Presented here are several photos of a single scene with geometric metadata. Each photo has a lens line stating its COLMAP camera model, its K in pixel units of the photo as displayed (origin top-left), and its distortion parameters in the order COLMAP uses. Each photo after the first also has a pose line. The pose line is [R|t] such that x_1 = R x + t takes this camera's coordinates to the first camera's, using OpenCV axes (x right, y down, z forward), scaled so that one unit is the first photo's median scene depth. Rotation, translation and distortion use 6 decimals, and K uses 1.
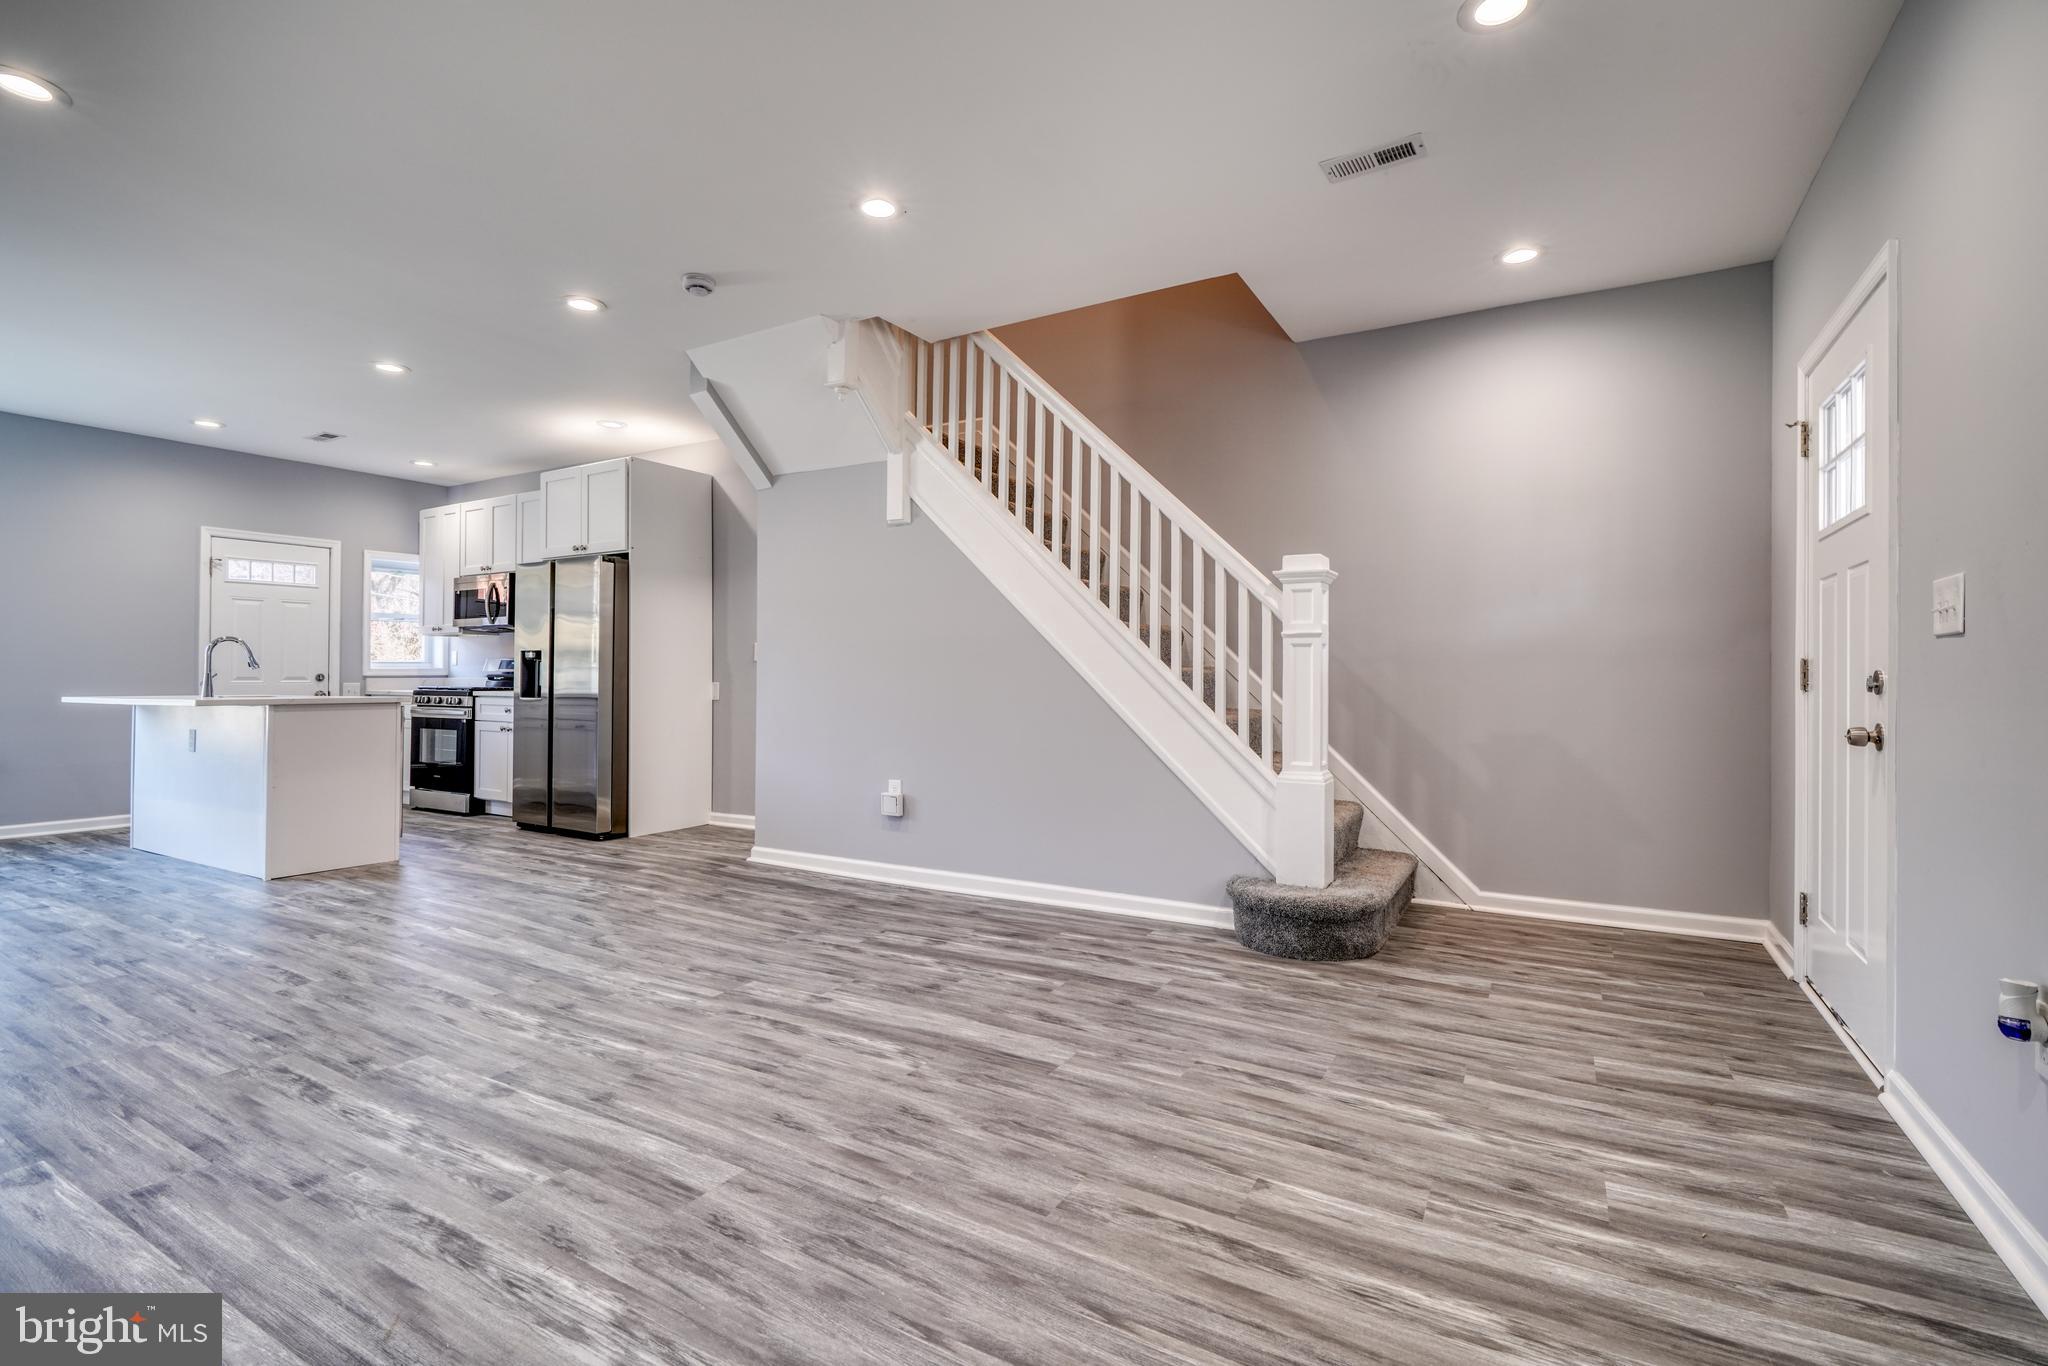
lens RADIAL K [[931.3, 0, 1002.6], [0, 931.3, 669.8], [0, 0, 1]] dist [-0.010210, 0.005916]
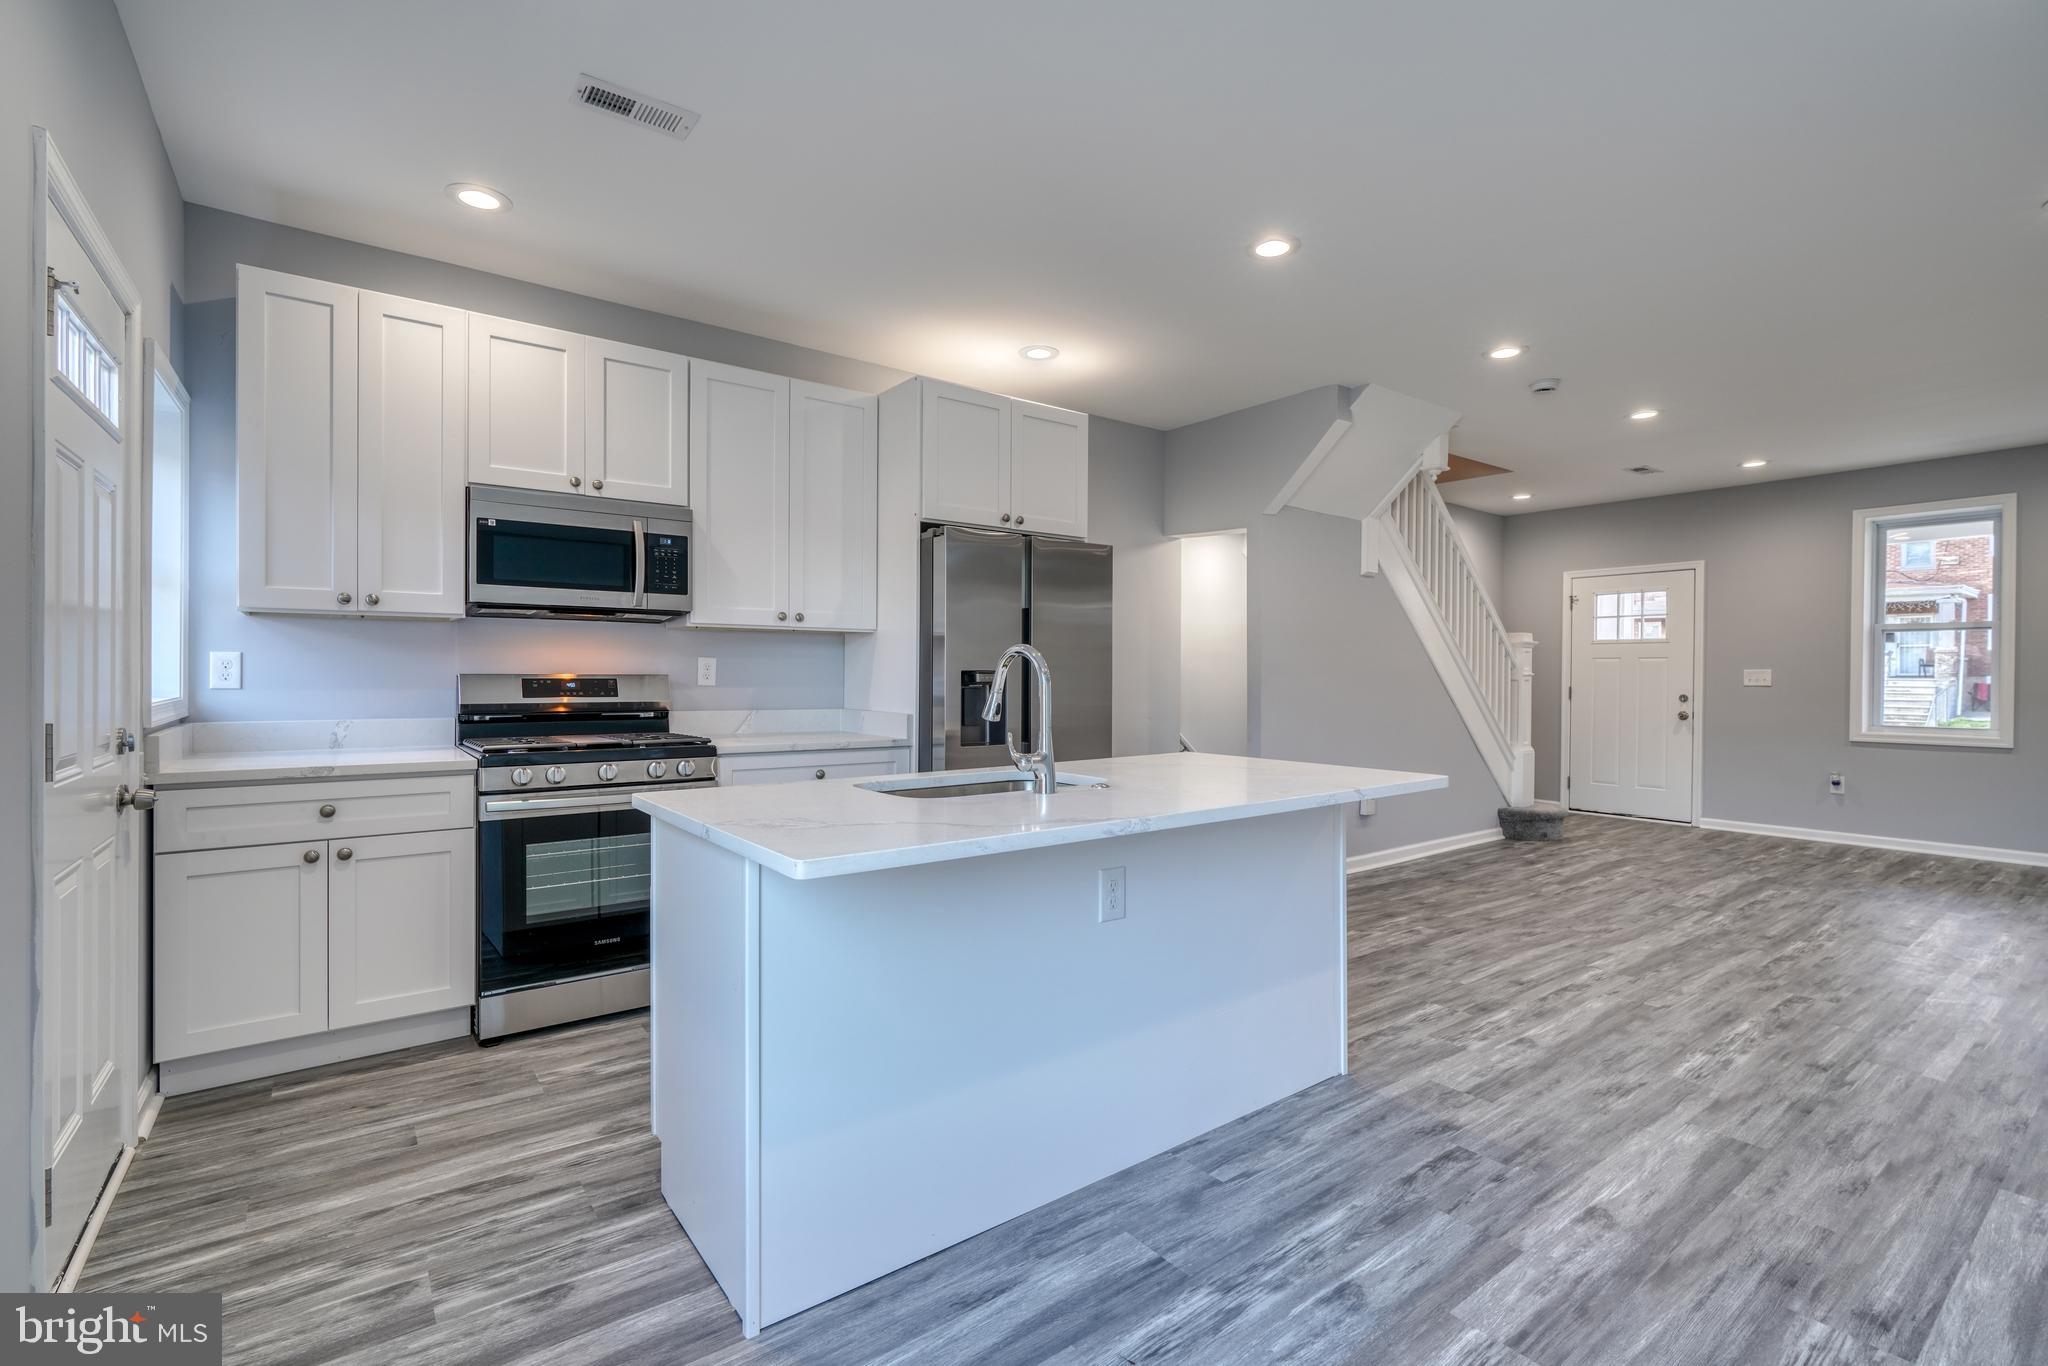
lens RADIAL K [[931.3, 0, 1009.4], [0, 931.3, 674.3], [0, 0, 1]] dist [-0.010210, 0.005916]
pose [[0.374462, -0.001054, 0.927242, -2.311348], [-0.014243, 0.999875, 0.006888, -0.048434], [-0.927133, -0.015786, 0.374400, 1.586466]]
